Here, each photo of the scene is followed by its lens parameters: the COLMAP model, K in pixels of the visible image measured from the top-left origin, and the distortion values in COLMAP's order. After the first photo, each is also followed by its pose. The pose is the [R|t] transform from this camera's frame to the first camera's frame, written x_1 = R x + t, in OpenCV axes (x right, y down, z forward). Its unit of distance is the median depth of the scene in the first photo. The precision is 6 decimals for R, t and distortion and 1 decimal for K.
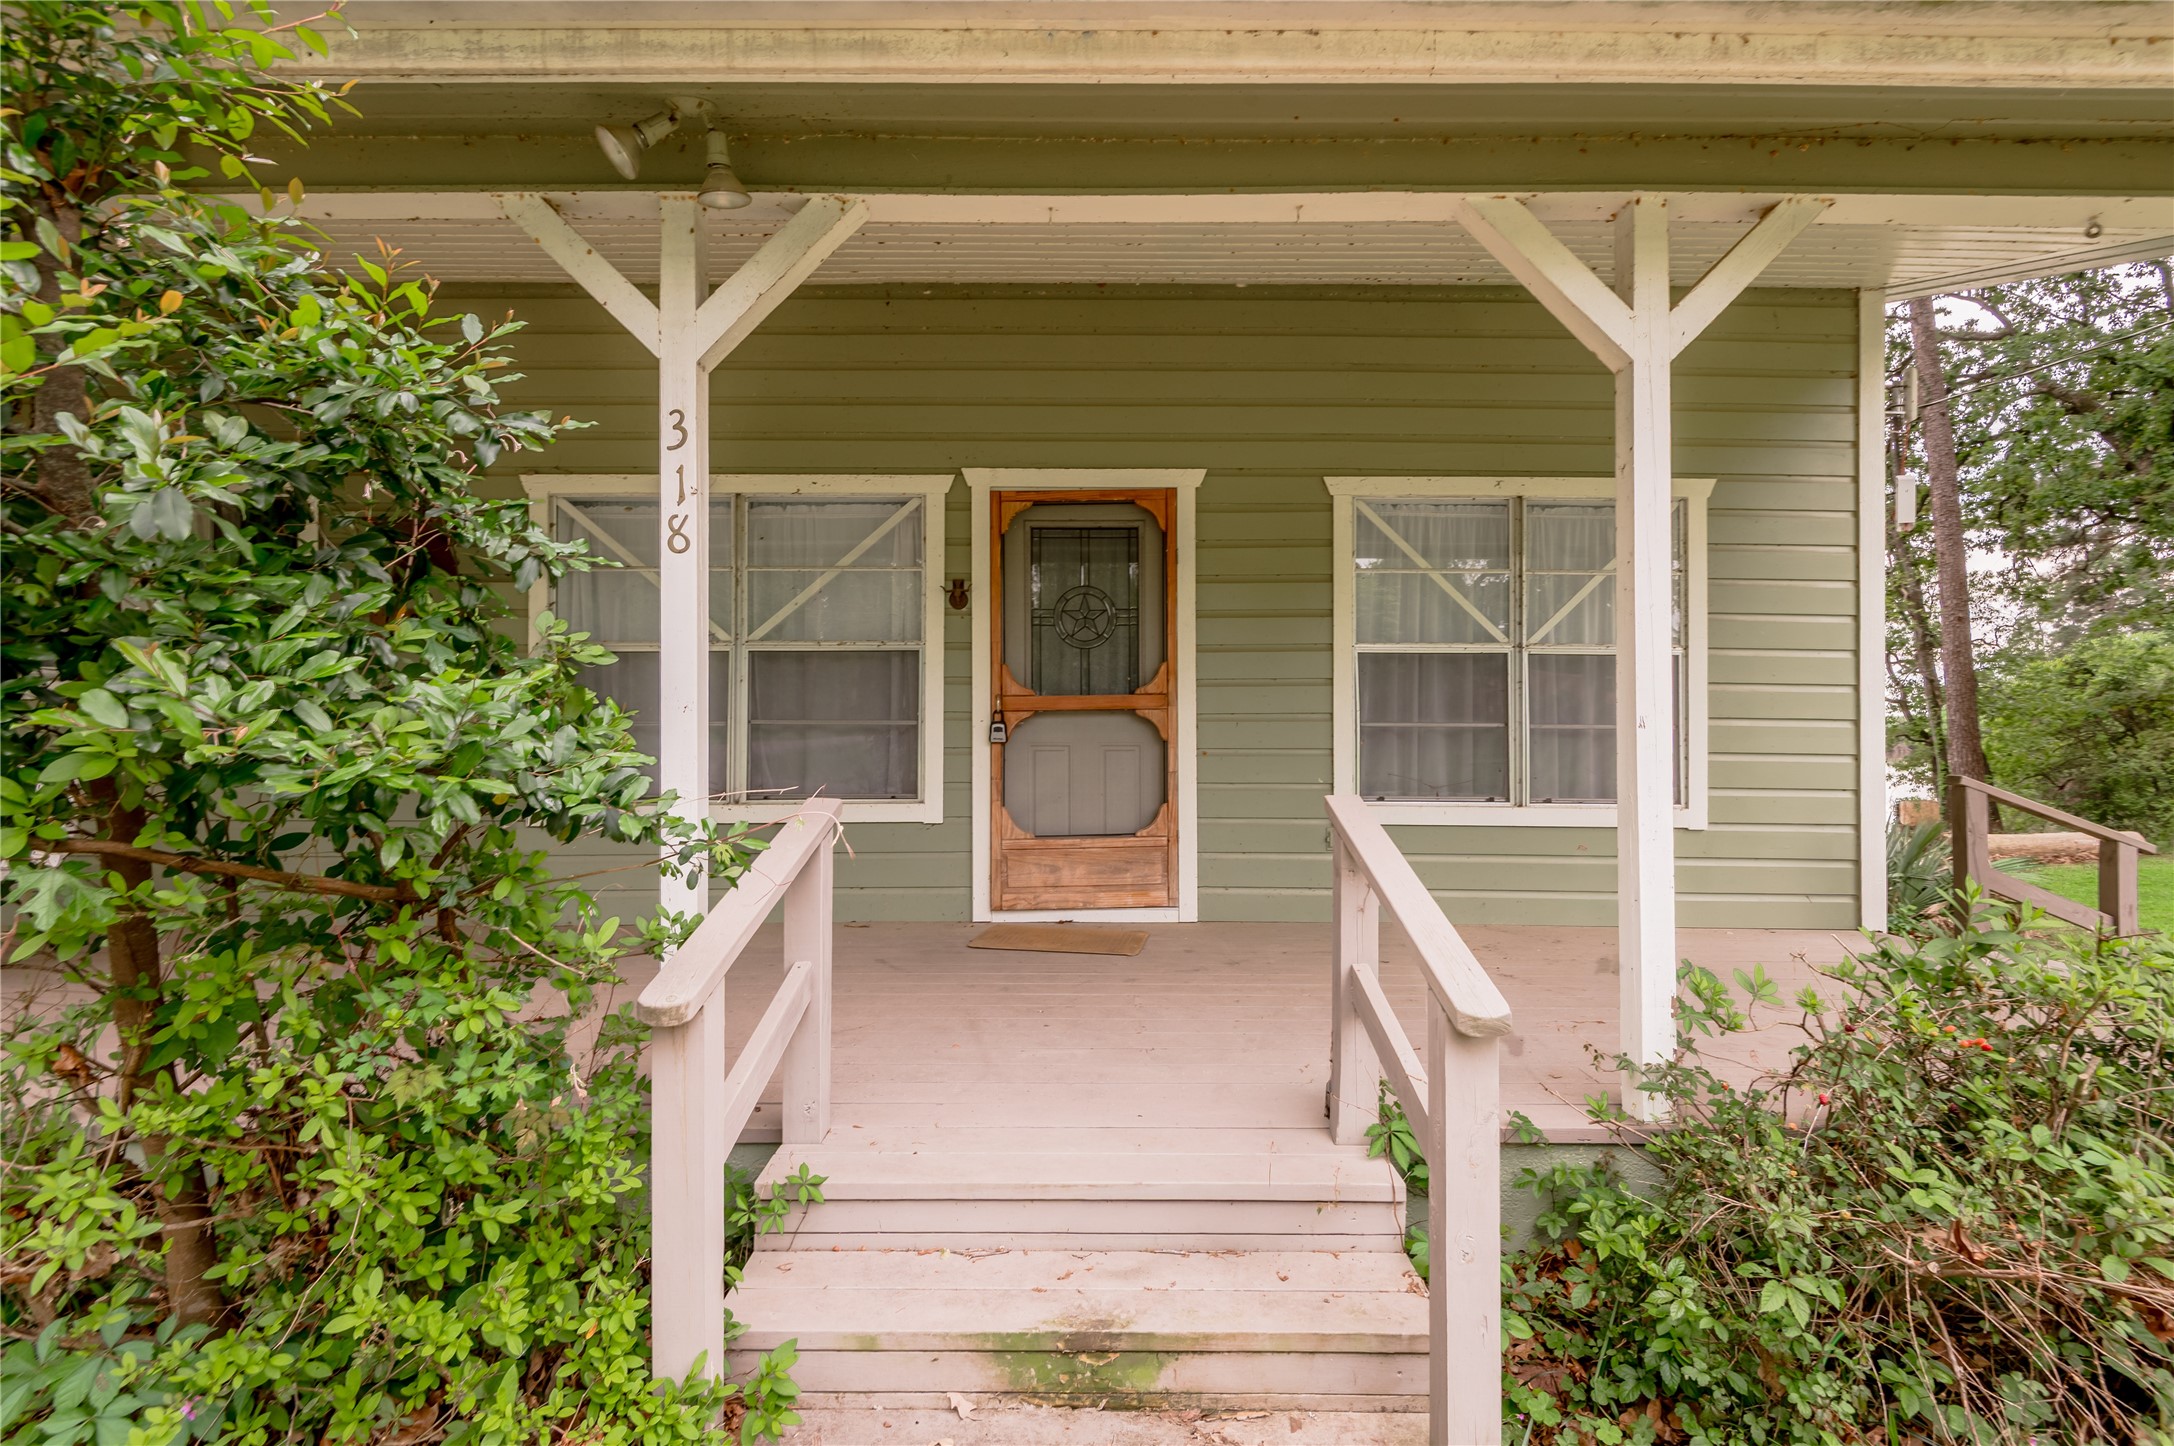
lens RADIAL K [[995.6, 0, 1097.4], [0, 995.6, 728.6], [0, 0, 1]] dist [0.002326, -0.001355]
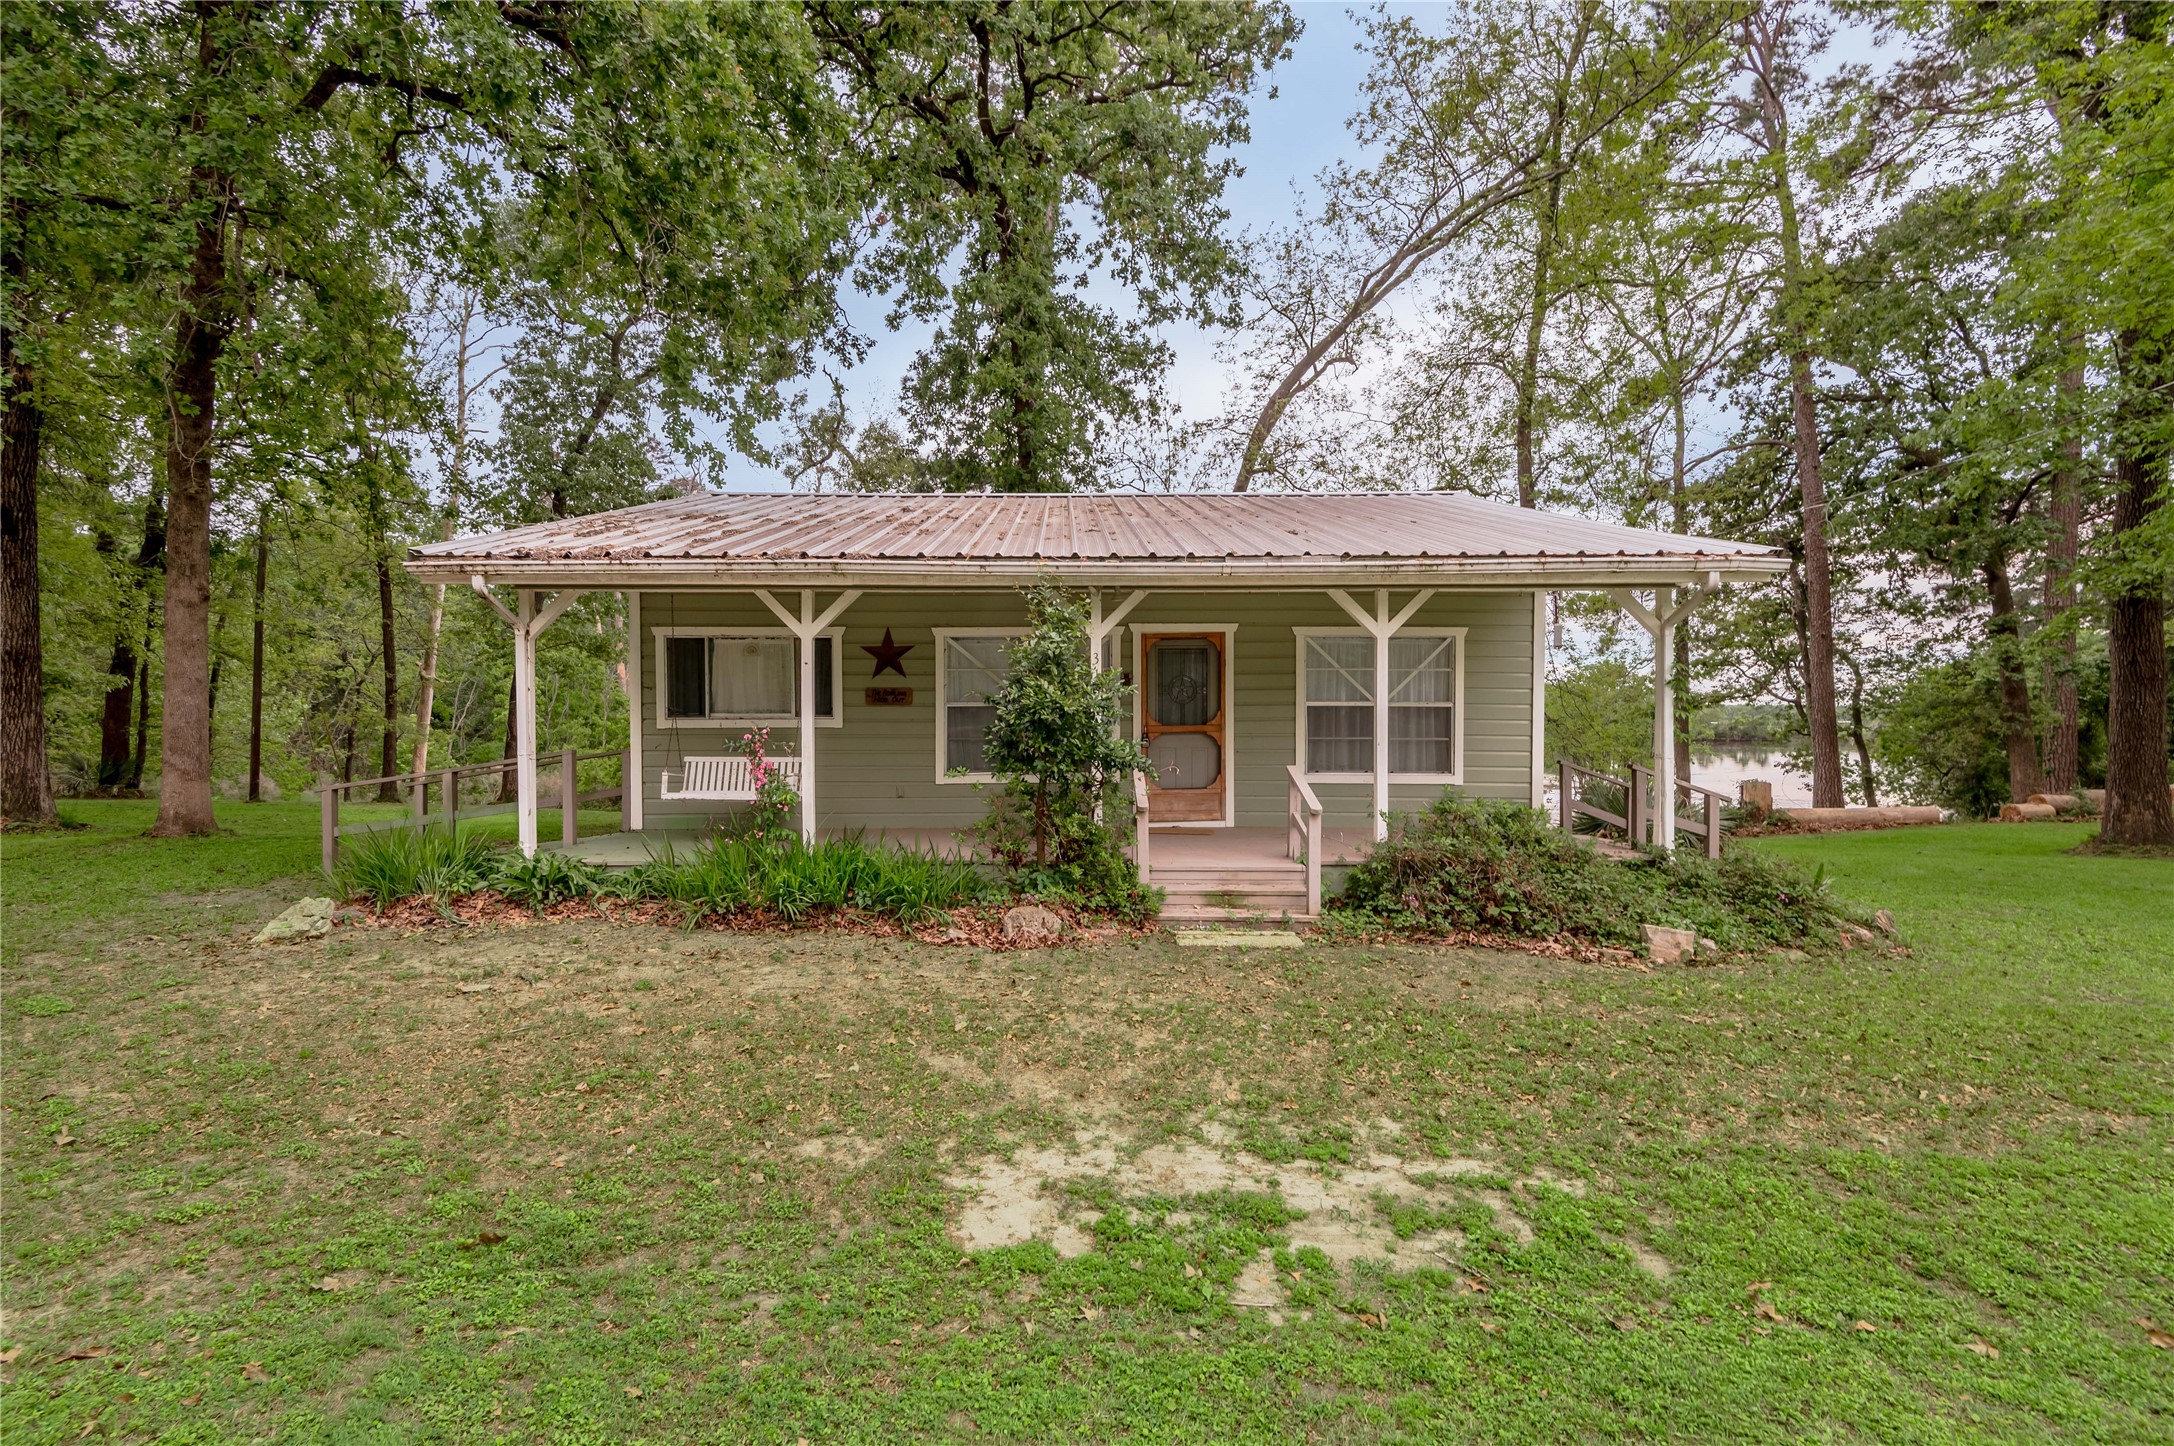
lens RADIAL K [[995.6, 0, 1076.1], [0, 995.6, 733.6], [0, 0, 1]] dist [0.002326, -0.001355]
pose [[0.999944, -0.002409, -0.010349, -0.230830], [0.002554, 0.999898, 0.014039, -0.046827], [0.010314, -0.014065, 0.999848, -1.232091]]
